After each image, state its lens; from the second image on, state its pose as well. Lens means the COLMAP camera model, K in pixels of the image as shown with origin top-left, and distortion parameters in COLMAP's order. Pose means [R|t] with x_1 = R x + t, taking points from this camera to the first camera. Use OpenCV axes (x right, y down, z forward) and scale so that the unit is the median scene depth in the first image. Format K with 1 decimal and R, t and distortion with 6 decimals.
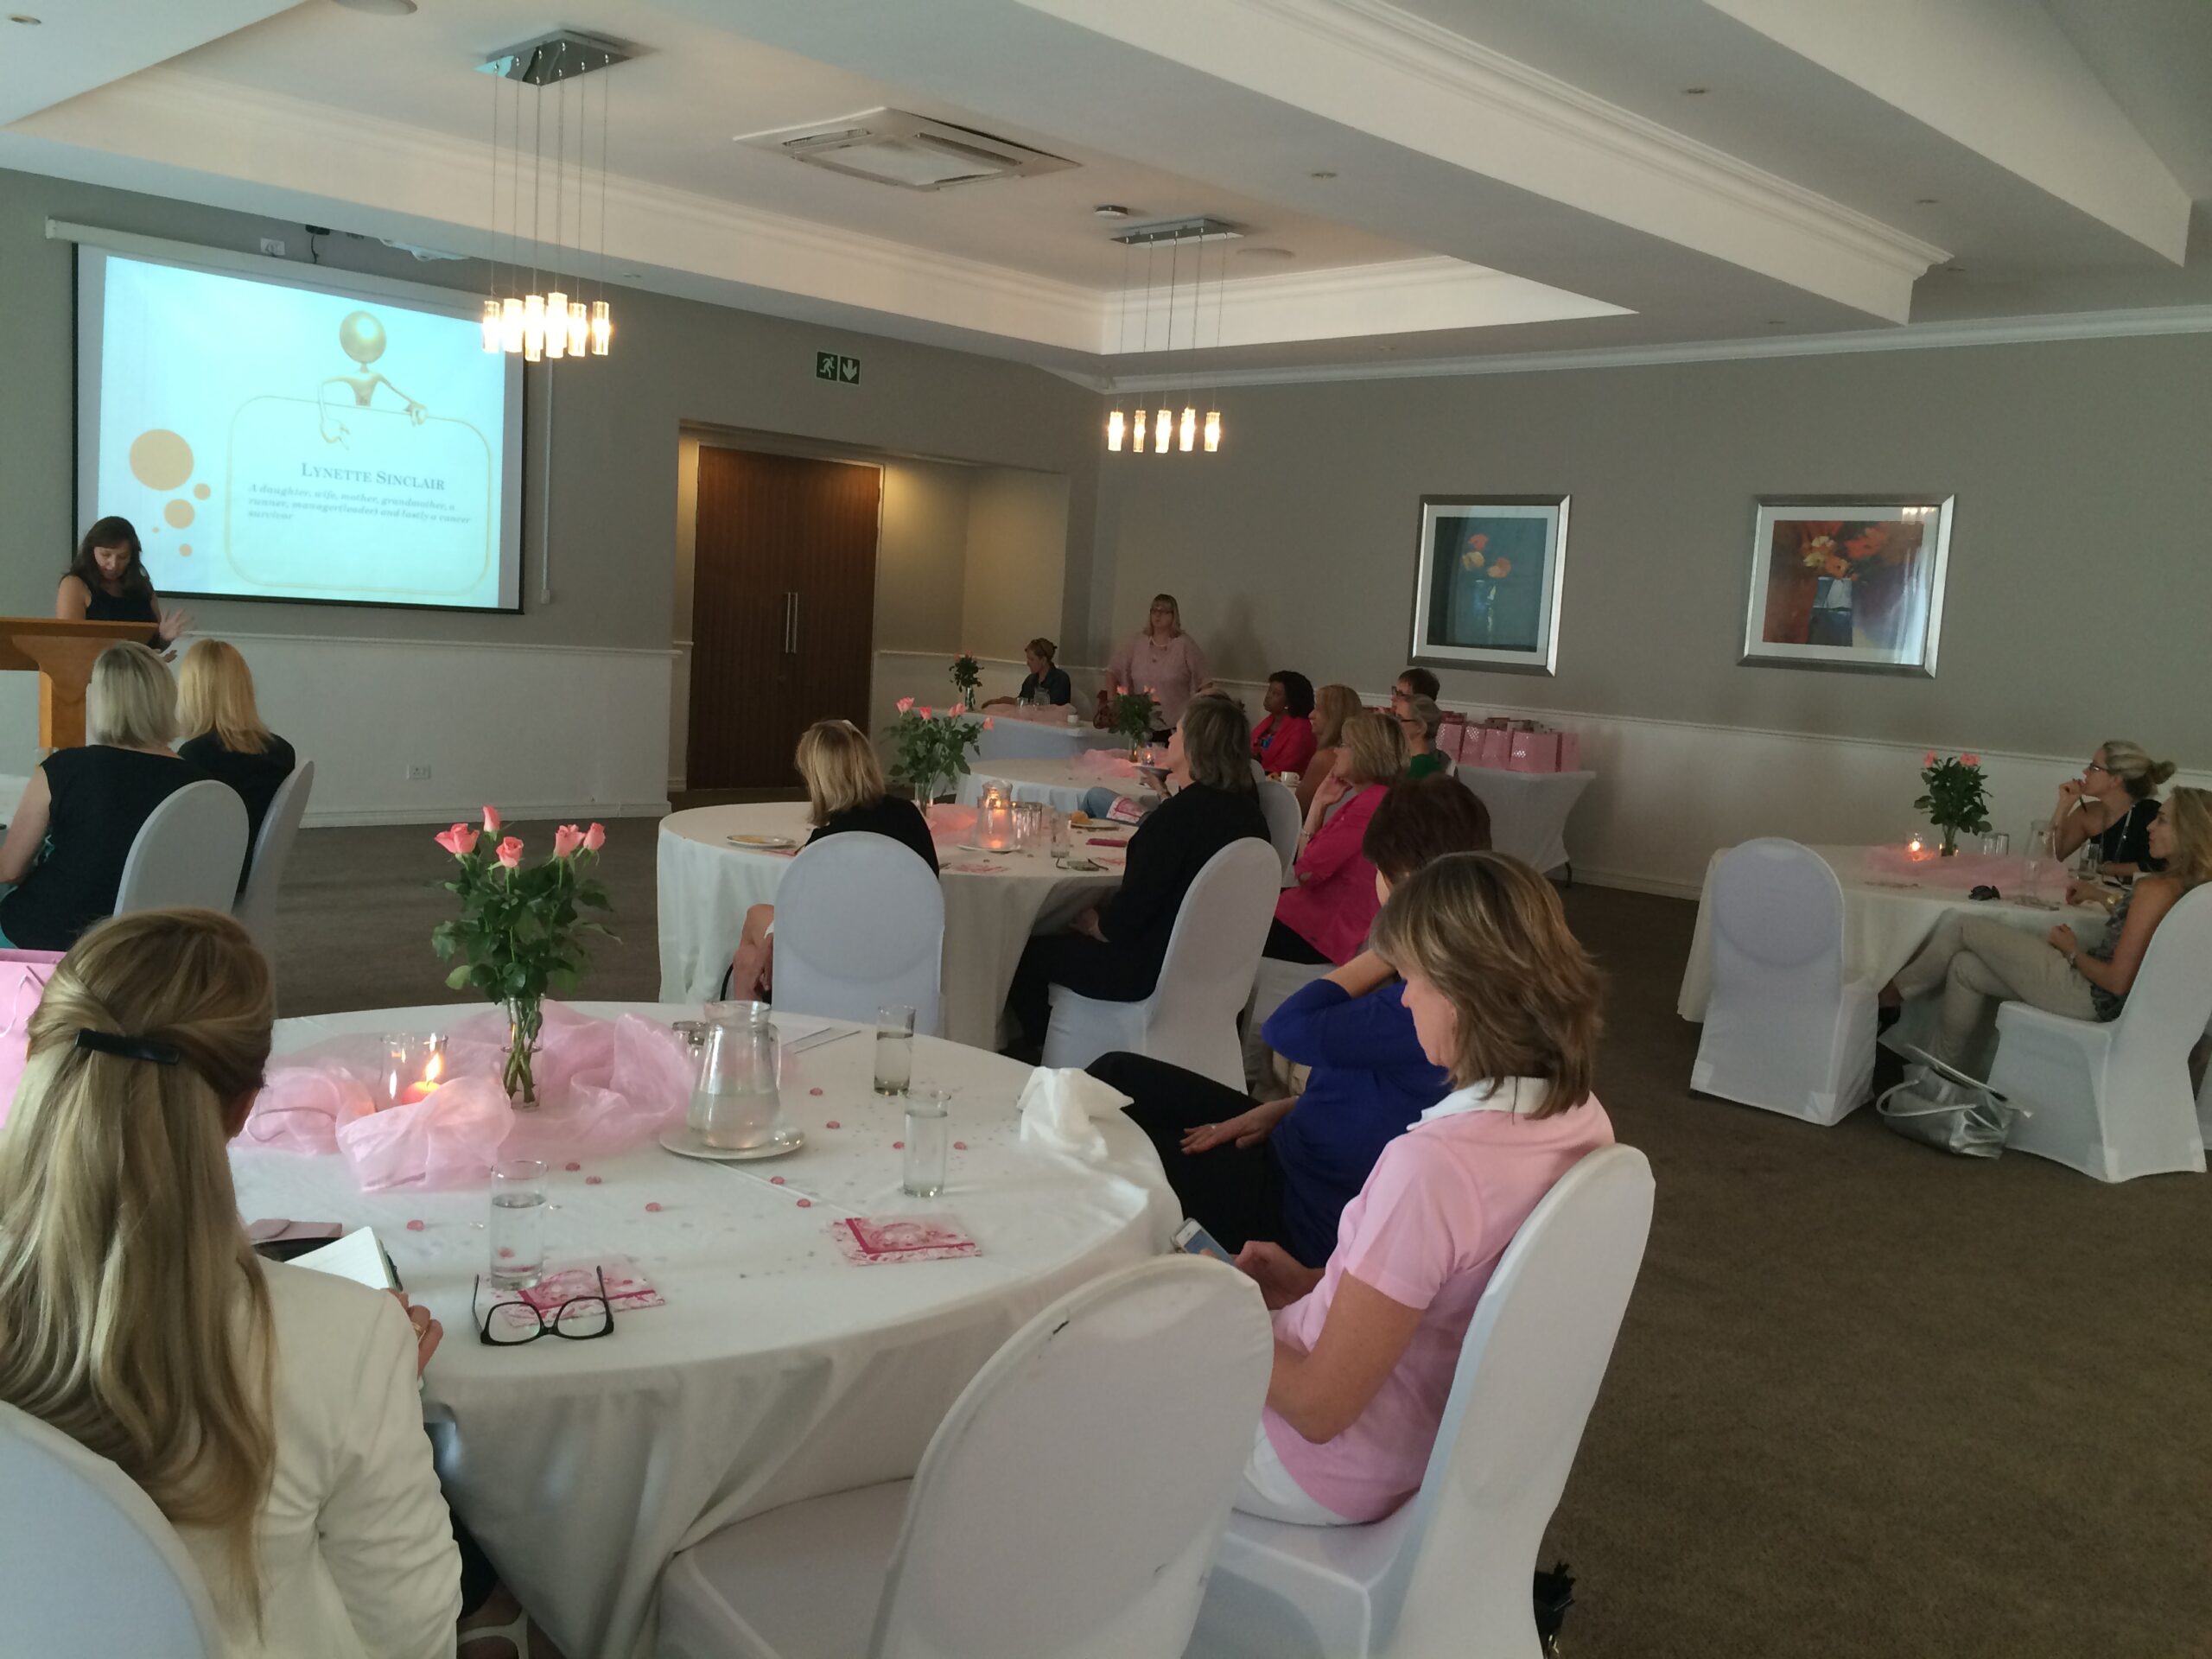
lens RADIAL K [[1899.8, 0, 1116.2], [0, 1899.8, 833.0], [0, 0, 1]] dist [0.064377, -0.071043]
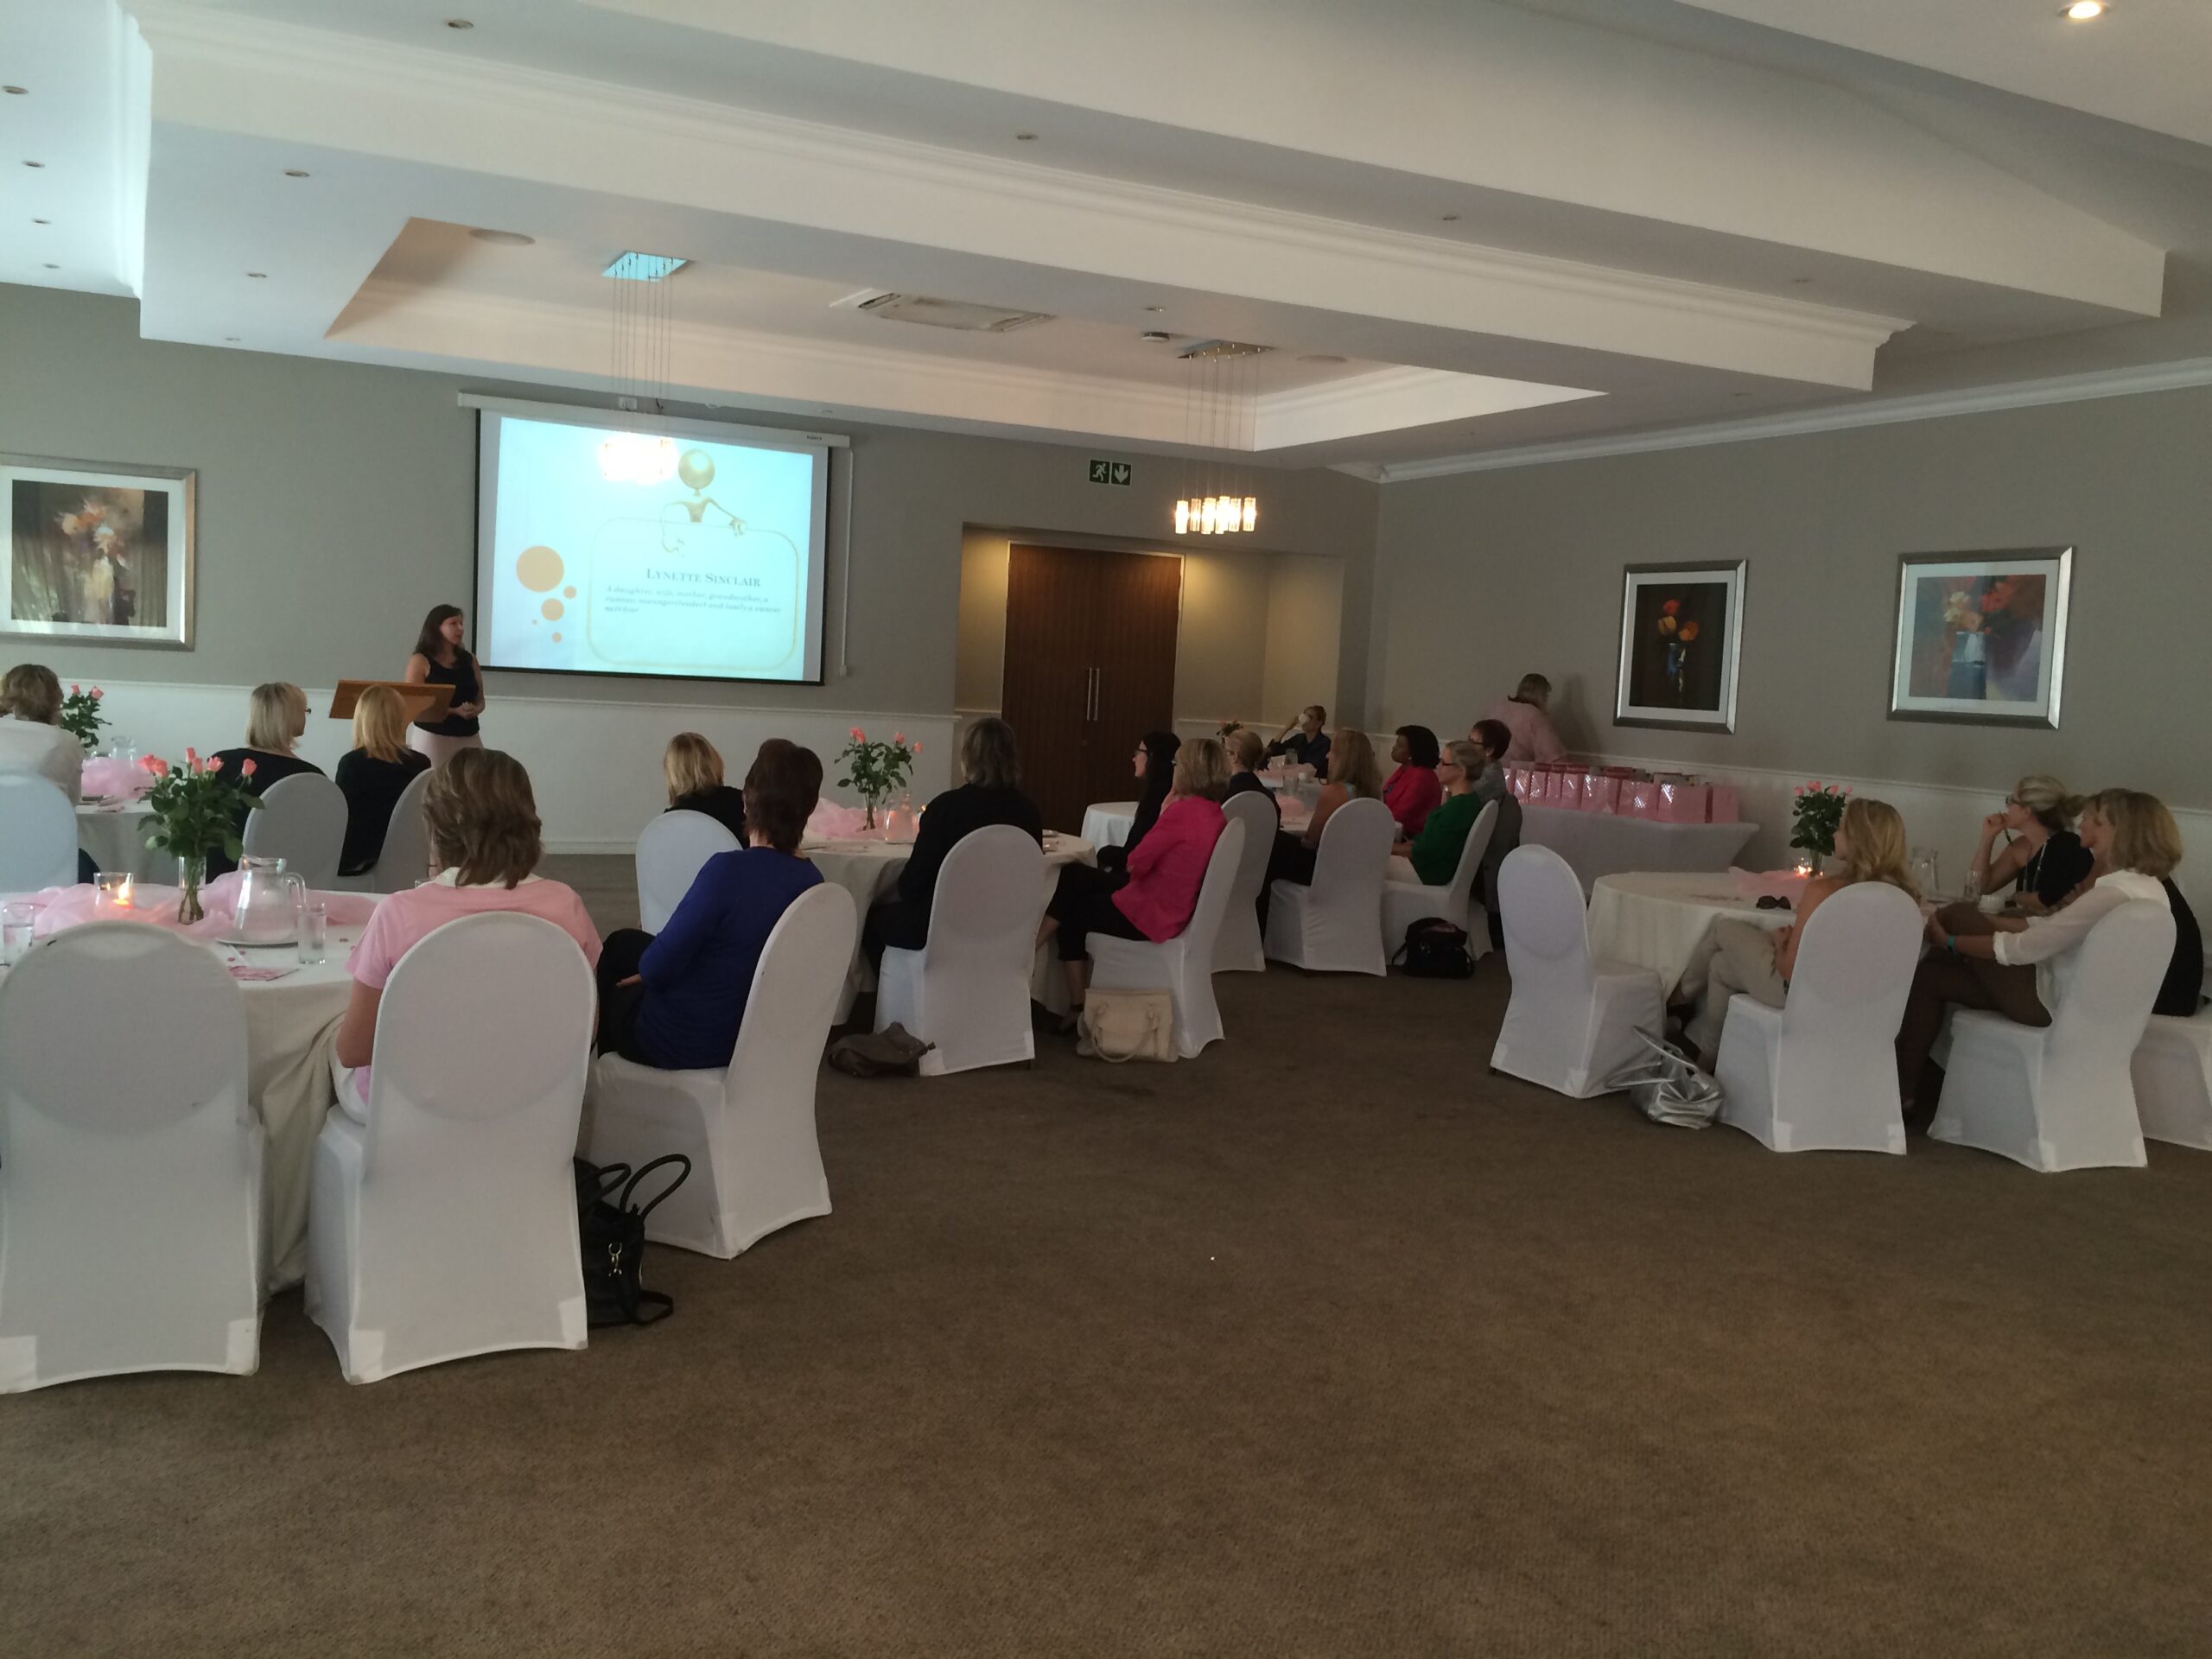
lens RADIAL K [[1899.8, 0, 1111.9], [0, 1899.8, 822.7], [0, 0, 1]] dist [0.064377, -0.071043]
pose [[0.949533, 0.010824, -0.313481, 0.266102], [-0.027862, 0.998364, -0.049922, 0.030912], [0.312428, 0.056137, 0.948281, -0.098346]]
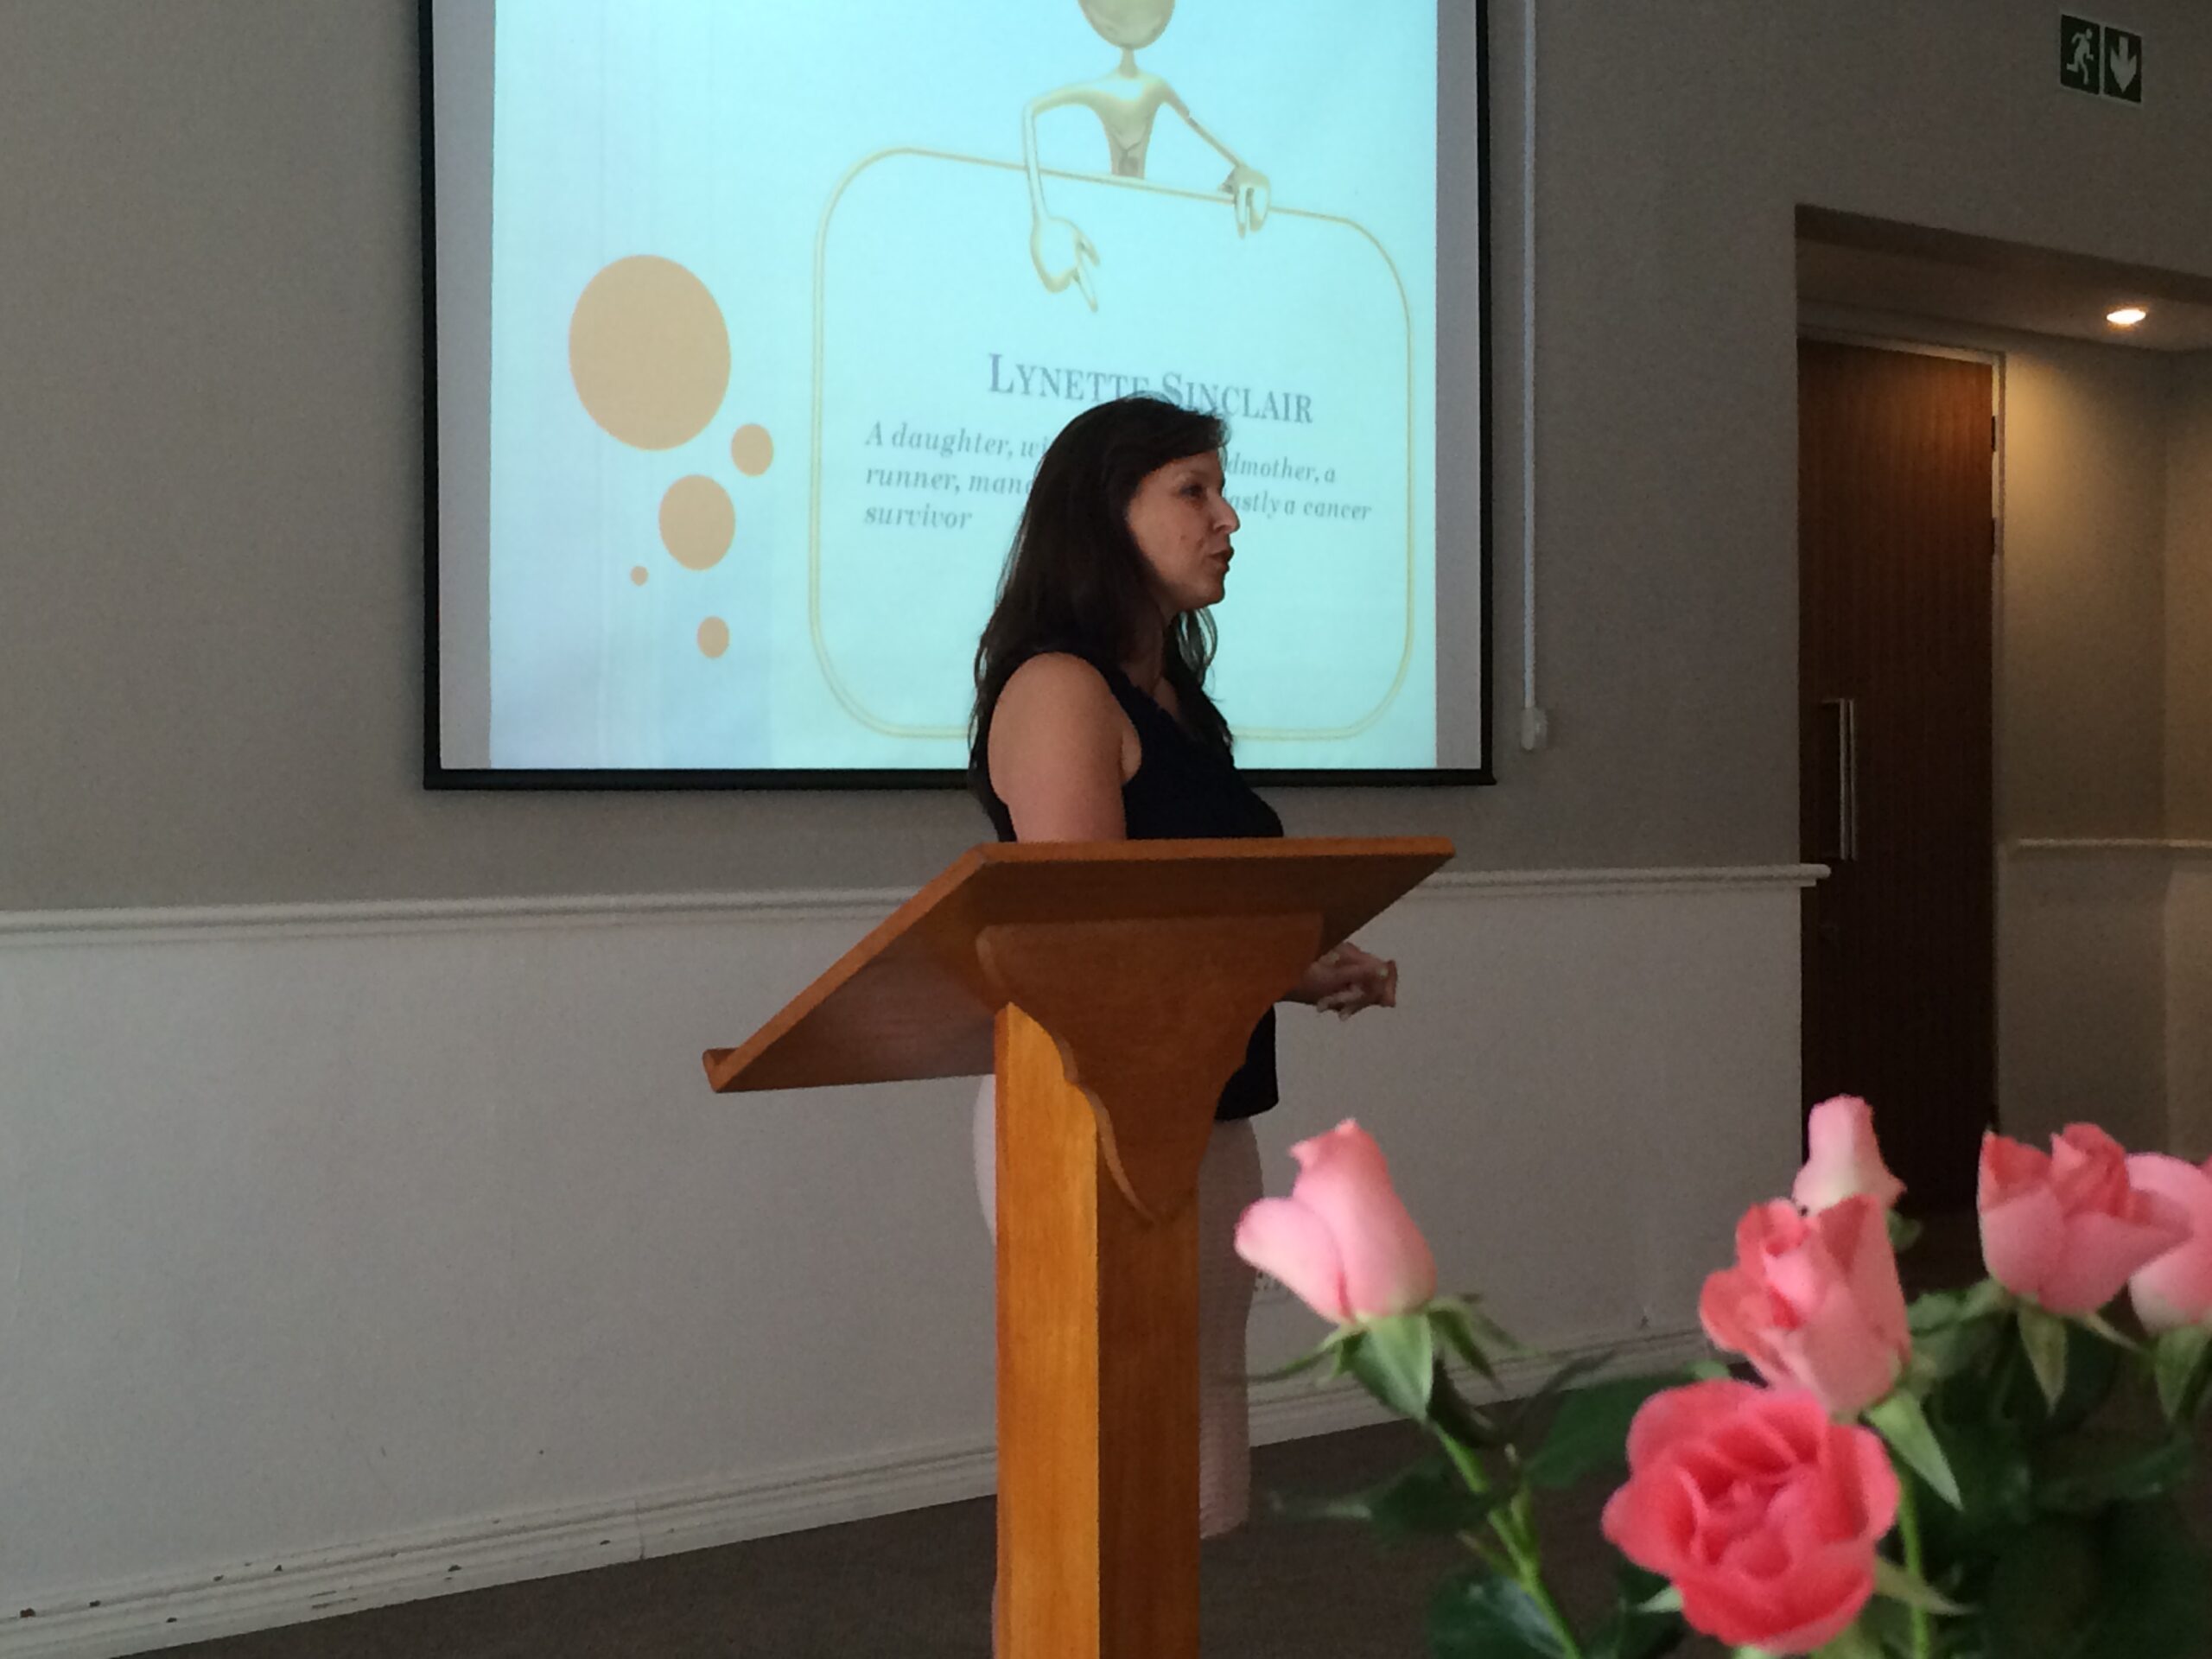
lens RADIAL K [[3503.5, 0, 1122.2], [0, 3503.5, 817.1], [0, 0, 1]] dist [0.058802, 0.000000]
pose [[0.996294, -0.067202, -0.053686, -0.368633], [0.060951, 0.991992, -0.110620, -0.048260], [0.060690, 0.106937, 0.992412, 0.418304]]
